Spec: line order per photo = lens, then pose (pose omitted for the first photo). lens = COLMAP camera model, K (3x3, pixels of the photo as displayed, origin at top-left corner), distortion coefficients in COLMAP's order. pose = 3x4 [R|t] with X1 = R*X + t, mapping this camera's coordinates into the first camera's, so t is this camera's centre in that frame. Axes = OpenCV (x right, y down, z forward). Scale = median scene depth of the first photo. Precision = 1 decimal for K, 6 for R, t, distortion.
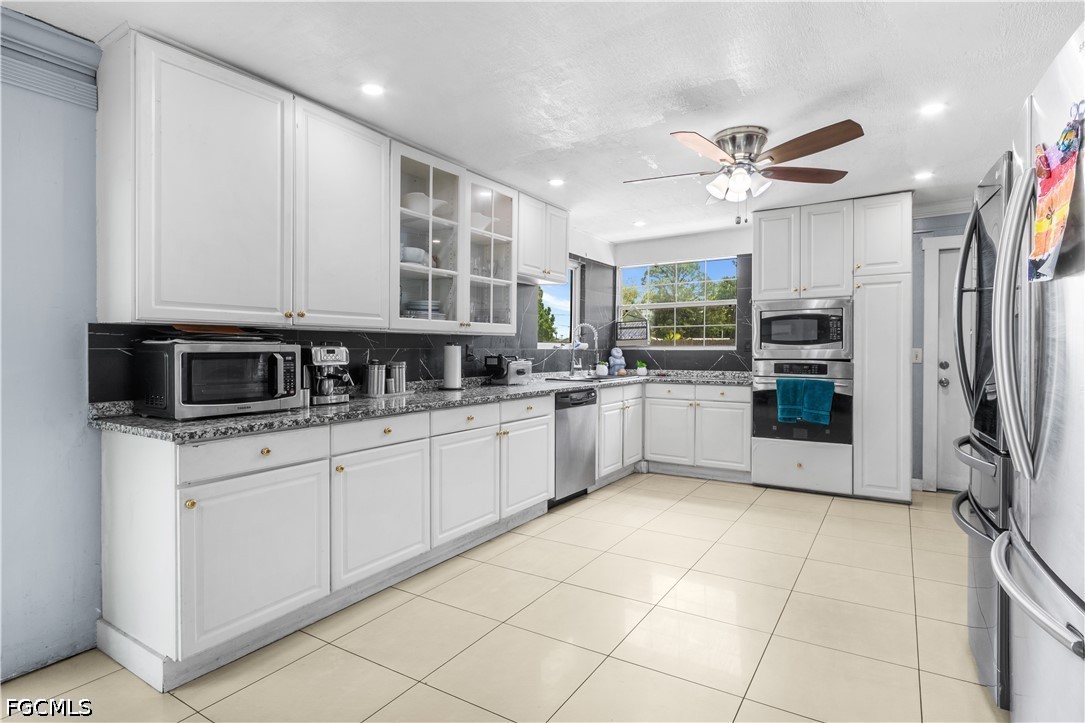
lens RADIAL K [[562.9, 0, 541.7], [0, 562.9, 352.2], [0, 0, 1]] dist [-0.000206, -0.000086]
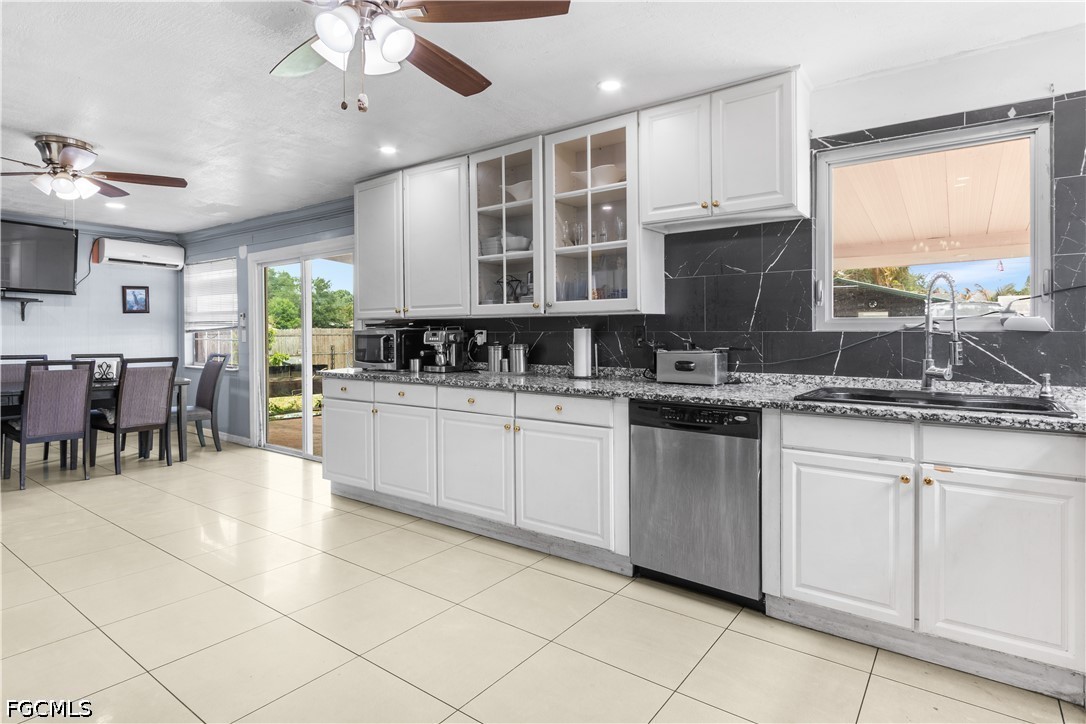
lens RADIAL K [[572.5, 0, 540.4], [0, 572.5, 328.2], [0, 0, 1]] dist [-0.002552, -0.000648]
pose [[-0.077940, -0.007470, -0.996930, 0.837806], [-0.002393, 0.999970, -0.007306, -0.005358], [0.996955, 0.001816, -0.077956, 1.136799]]
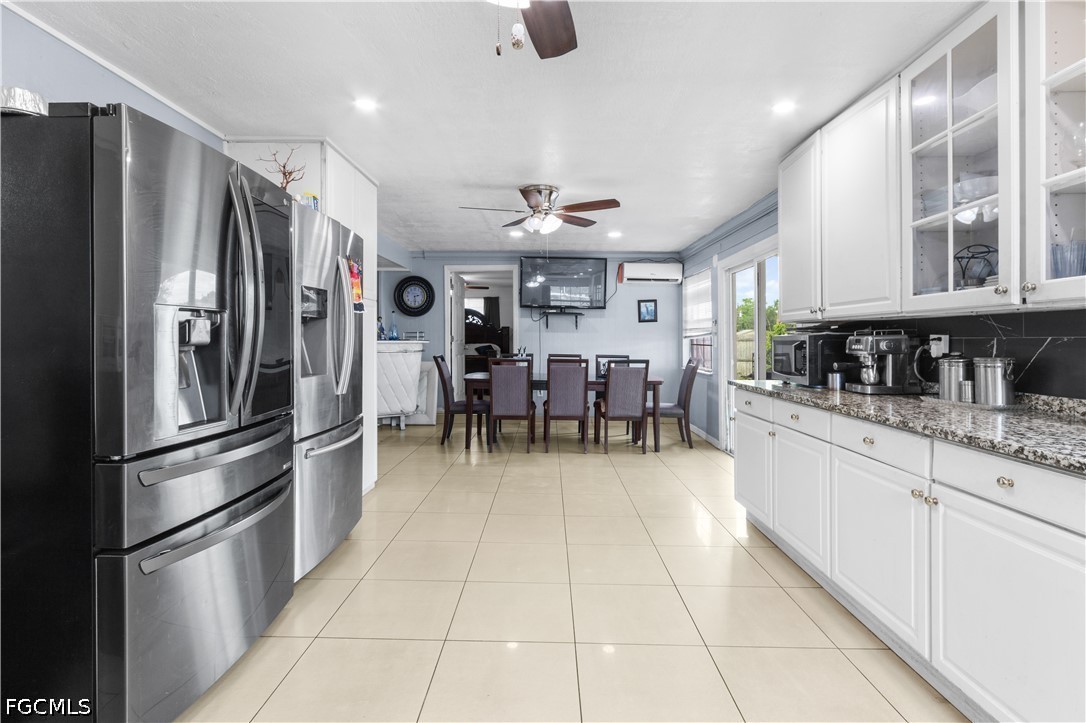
lens RADIAL K [[535.7, 0, 538.6], [0, 535.7, 340.5], [0, 0, 1]] dist [0.003304, 0.000167]
pose [[-0.856806, -0.001536, -0.515637, 0.509246], [-0.005732, 0.999962, 0.006547, -0.003615], [0.515608, 0.008565, -0.856782, 1.268935]]
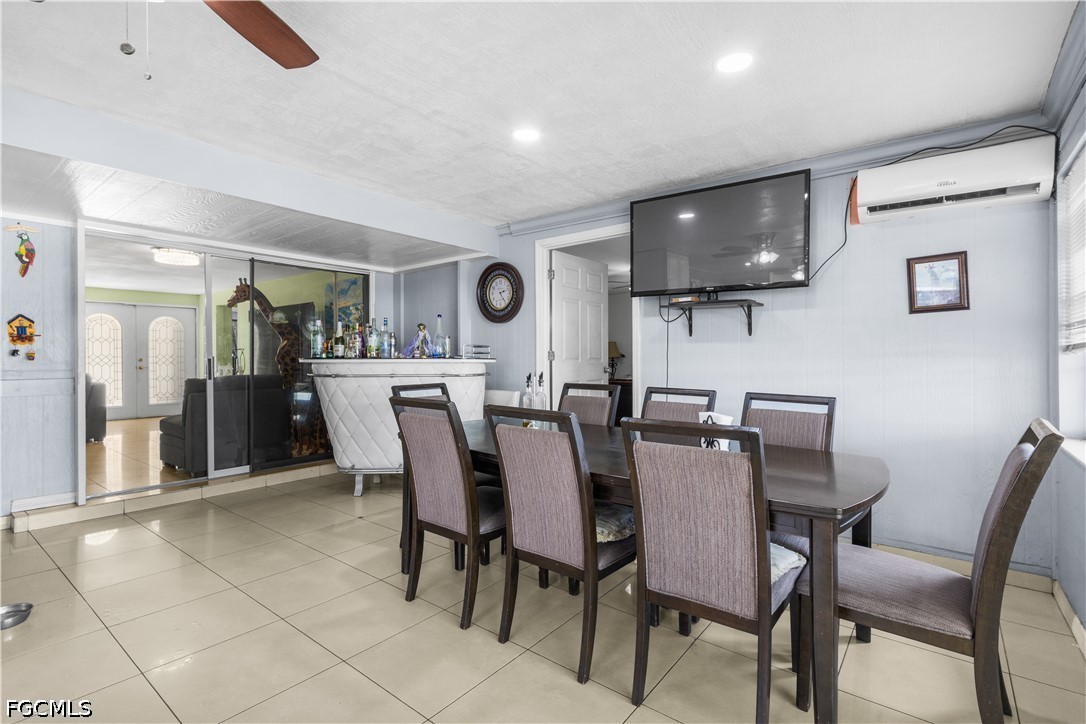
lens RADIAL K [[504.7, 0, 540.4], [0, 504.7, 354.3], [0, 0, 1]] dist [0.002453, 0.000345]
pose [[-0.994046, -0.000835, 0.108960, -0.492087], [-0.000654, 0.999998, 0.001695, 0.001046], [-0.108962, 0.001613, -0.994045, 0.471655]]
